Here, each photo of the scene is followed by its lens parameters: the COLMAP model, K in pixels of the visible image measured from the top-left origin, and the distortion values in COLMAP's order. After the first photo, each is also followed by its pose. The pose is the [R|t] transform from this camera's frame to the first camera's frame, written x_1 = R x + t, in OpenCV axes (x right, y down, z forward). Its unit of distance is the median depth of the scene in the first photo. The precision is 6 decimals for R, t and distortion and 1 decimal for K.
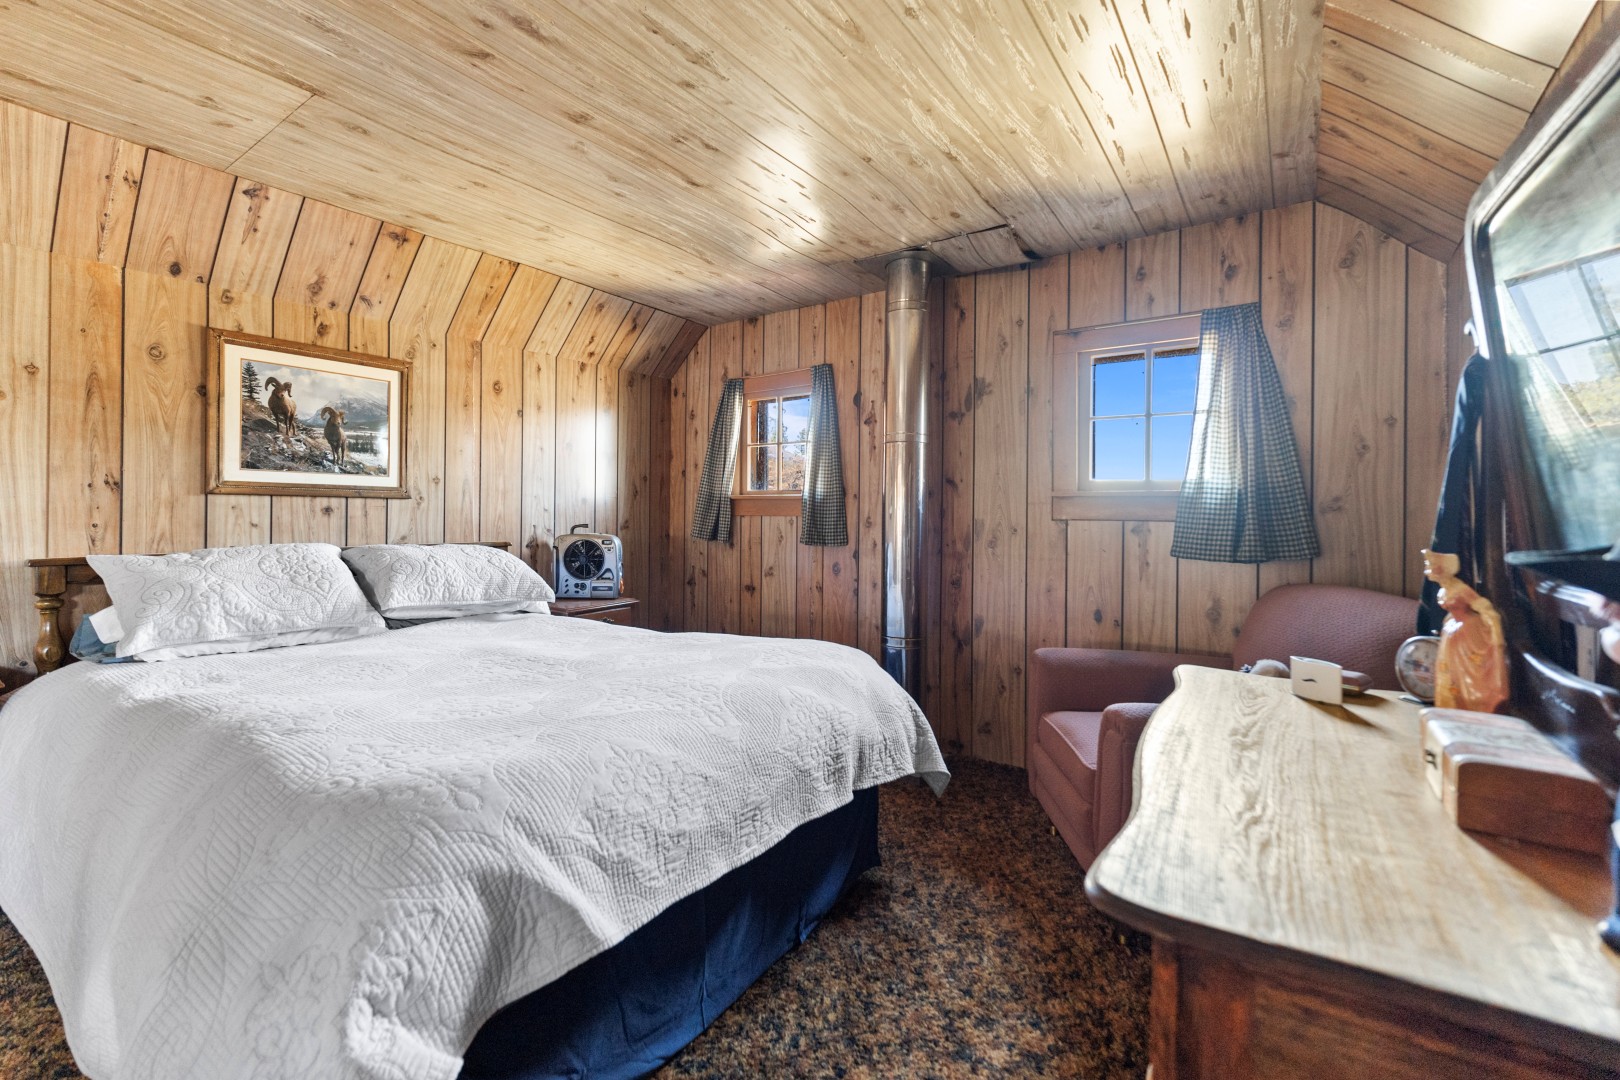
lens RADIAL K [[677.0, 0, 819.9], [0, 677.0, 502.6], [0, 0, 1]] dist [0.001382, 0.001286]
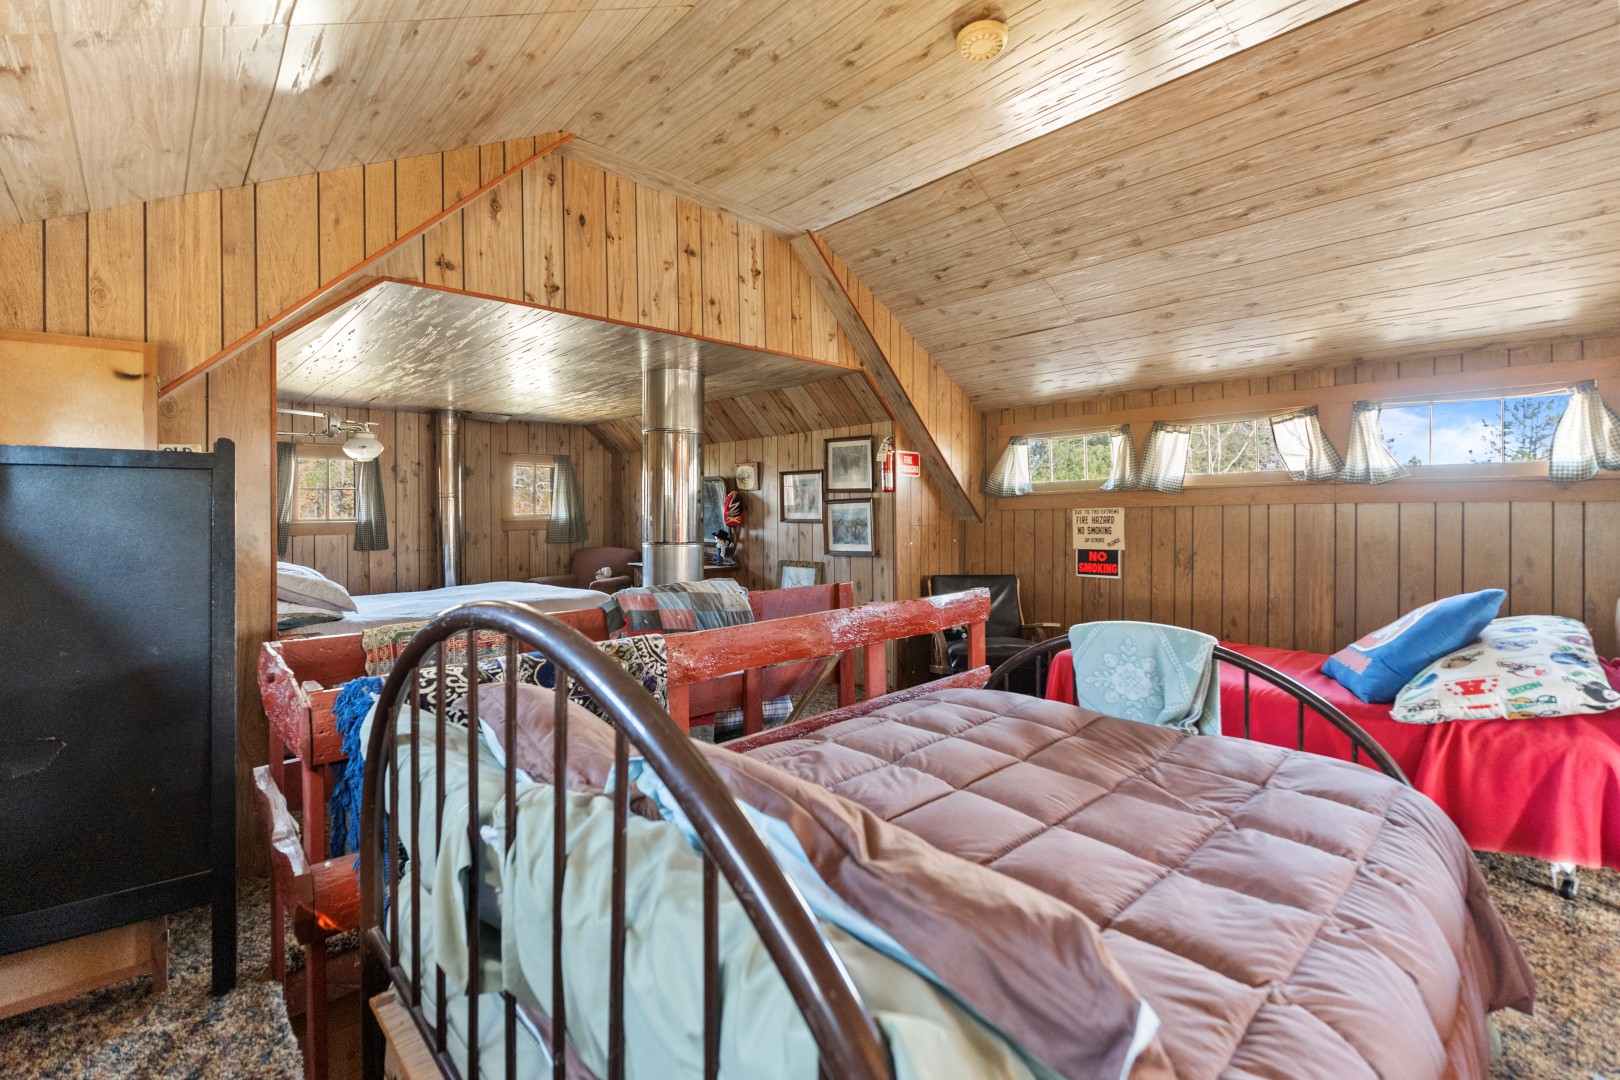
lens RADIAL K [[677.0, 0, 807.4], [0, 677.0, 523.8], [0, 0, 1]] dist [0.001382, 0.001286]
pose [[0.192425, -0.019430, 0.981119, -1.838058], [0.001085, 0.999808, 0.019587, -0.046332], [-0.981311, -0.002704, 0.192409, -0.531549]]
